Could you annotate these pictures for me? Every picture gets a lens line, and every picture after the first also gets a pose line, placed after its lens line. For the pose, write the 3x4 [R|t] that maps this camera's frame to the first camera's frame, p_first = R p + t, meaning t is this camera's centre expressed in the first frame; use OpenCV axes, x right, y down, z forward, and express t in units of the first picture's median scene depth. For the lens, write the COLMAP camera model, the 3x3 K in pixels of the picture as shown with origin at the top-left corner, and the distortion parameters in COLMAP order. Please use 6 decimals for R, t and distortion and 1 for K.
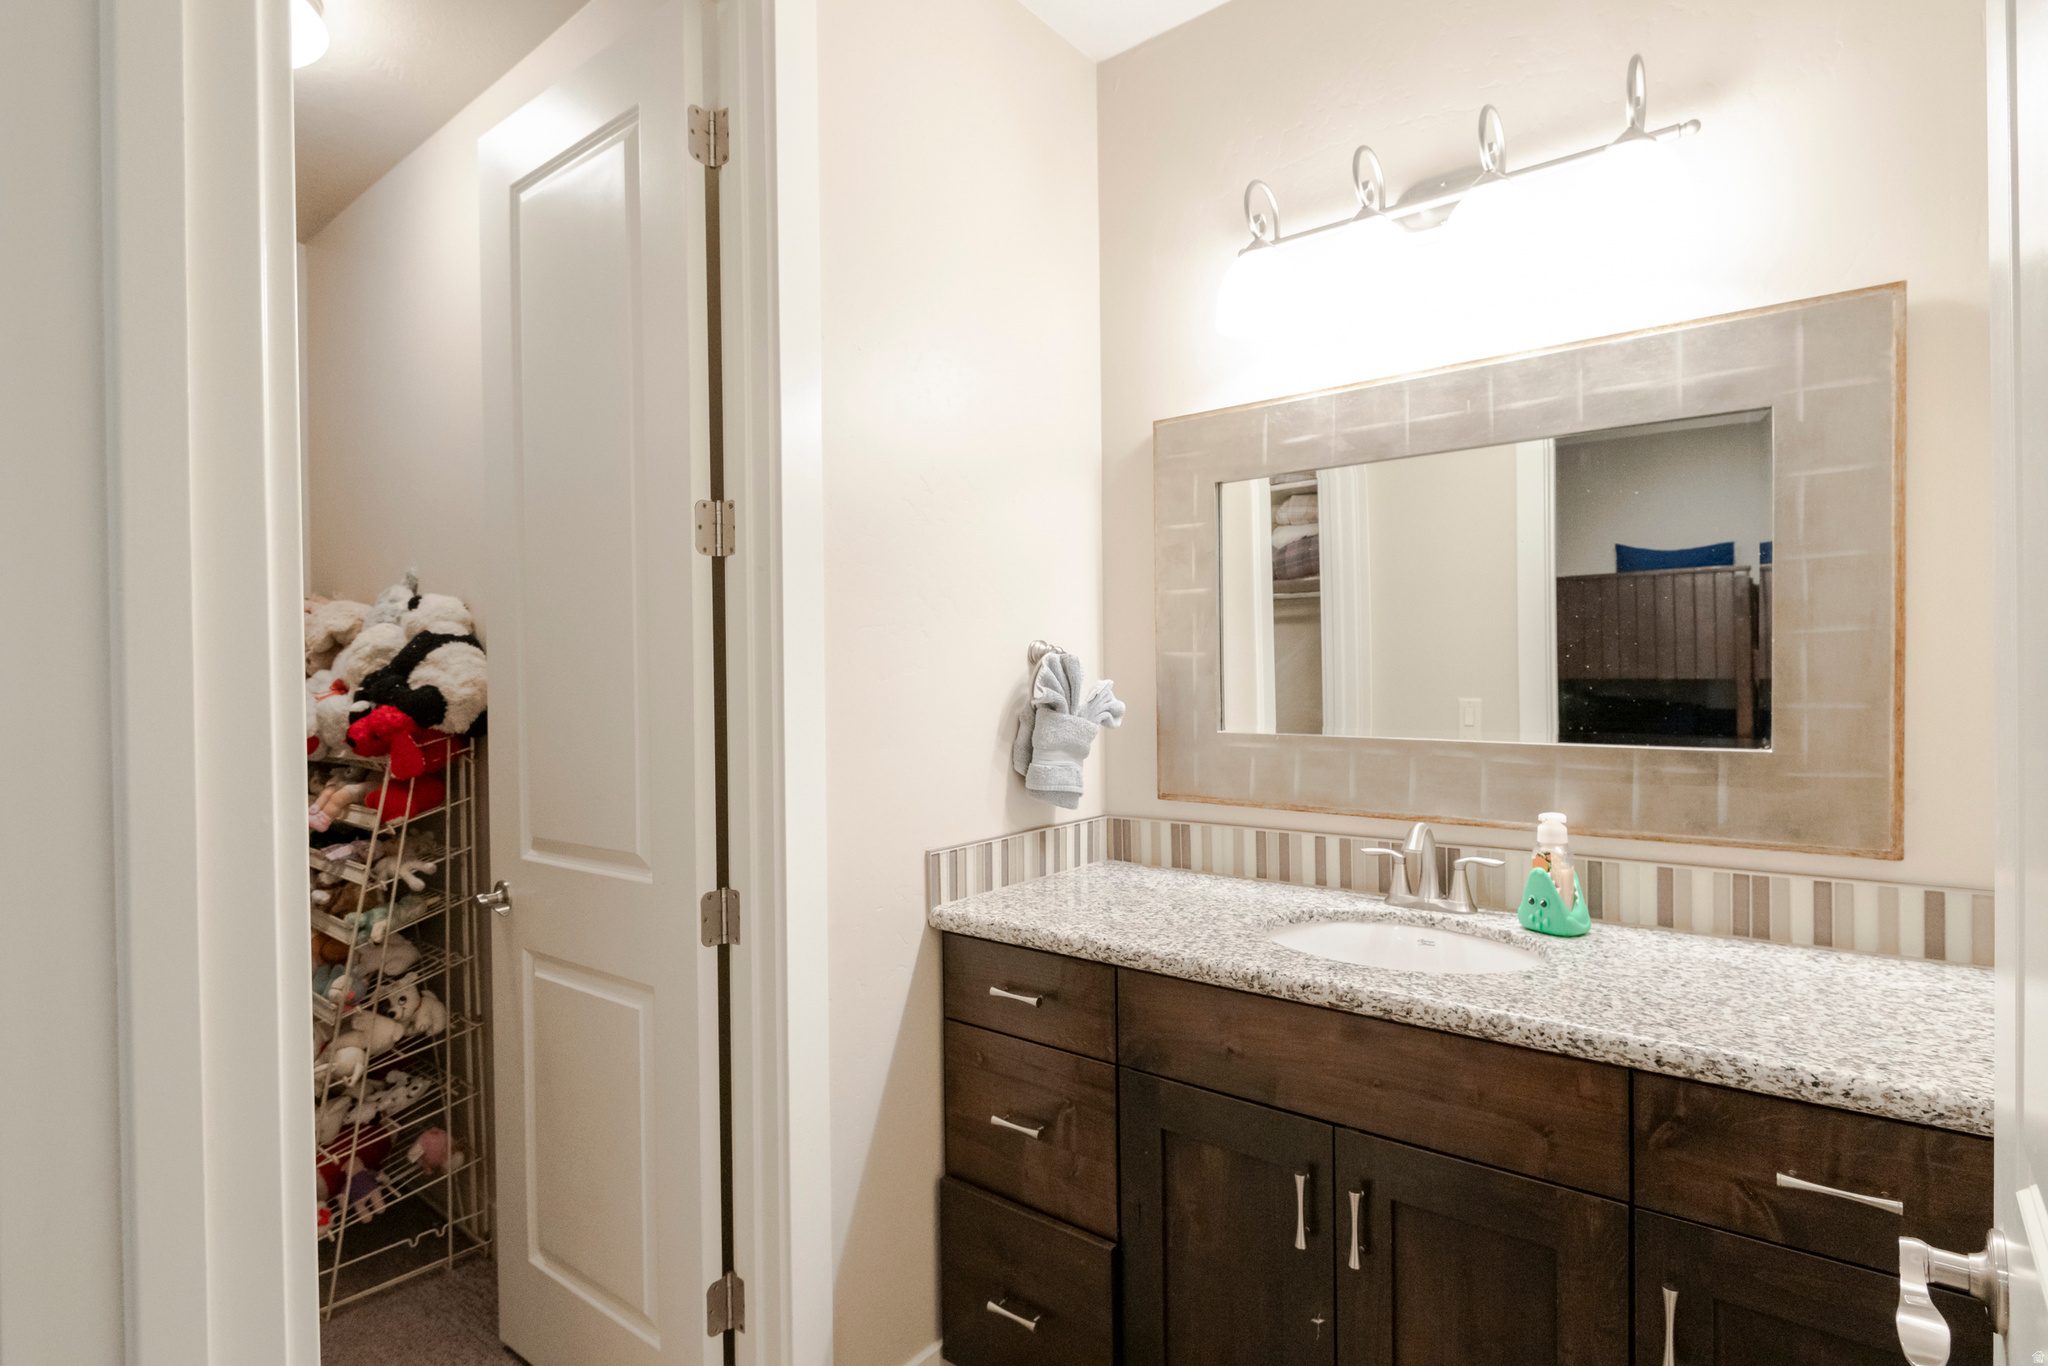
lens RADIAL K [[937.5, 0, 1005.7], [0, 937.5, 700.6], [0, 0, 1]] dist [-0.001064, -0.004685]
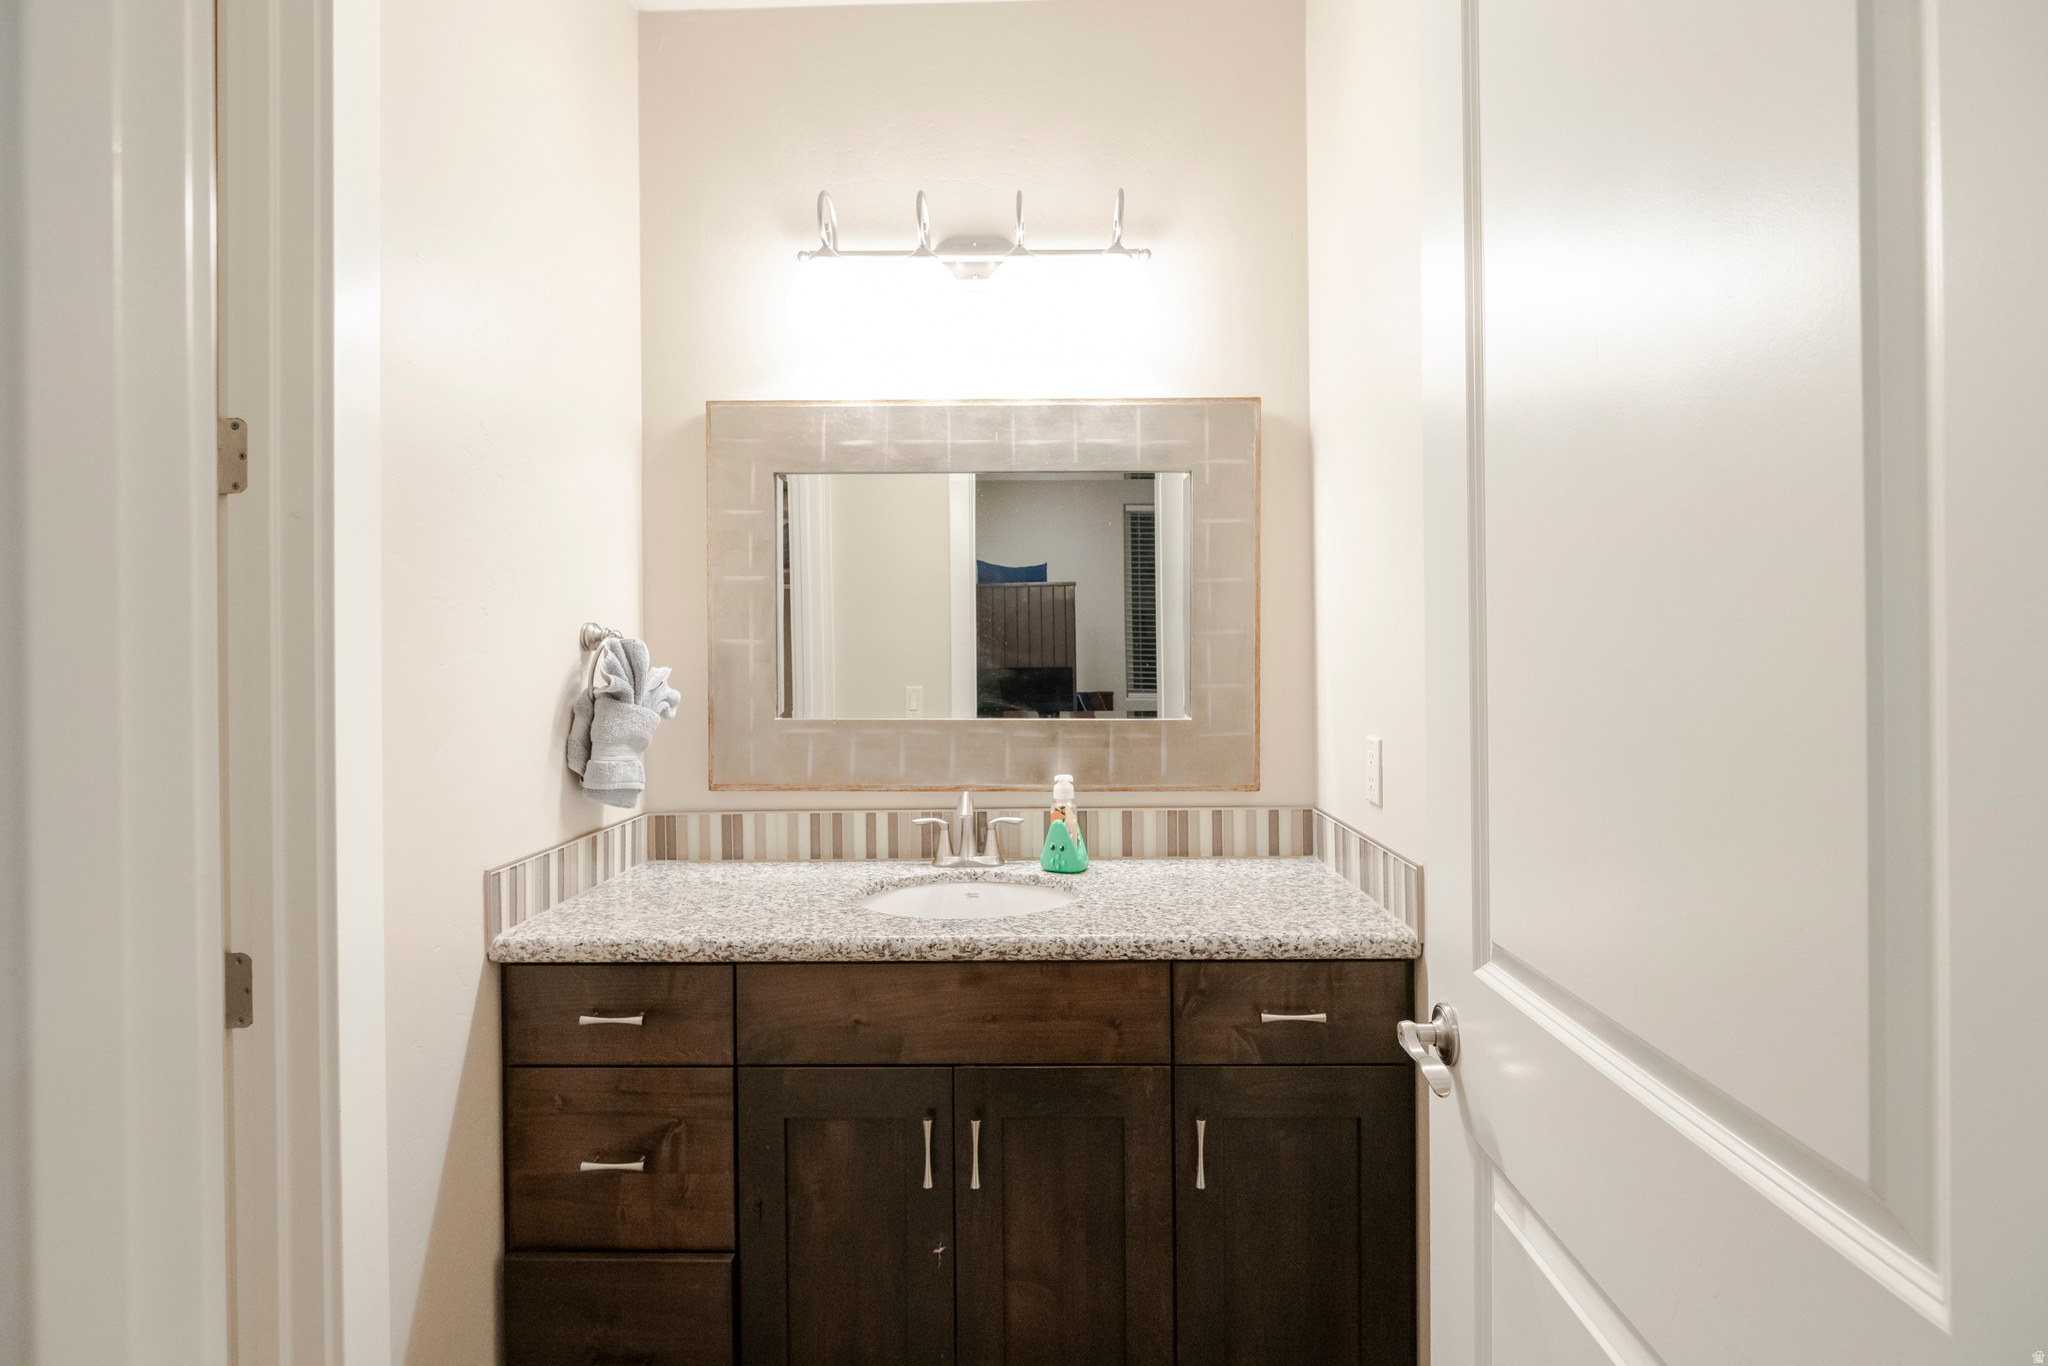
lens RADIAL K [[937.5, 0, 977.7], [0, 937.5, 679.7], [0, 0, 1]] dist [-0.001064, -0.004685]
pose [[0.801780, -0.005053, 0.597597, -0.247732], [0.013245, 0.999869, -0.009316, 0.004203], [-0.597472, 0.015385, 0.801742, 0.071485]]
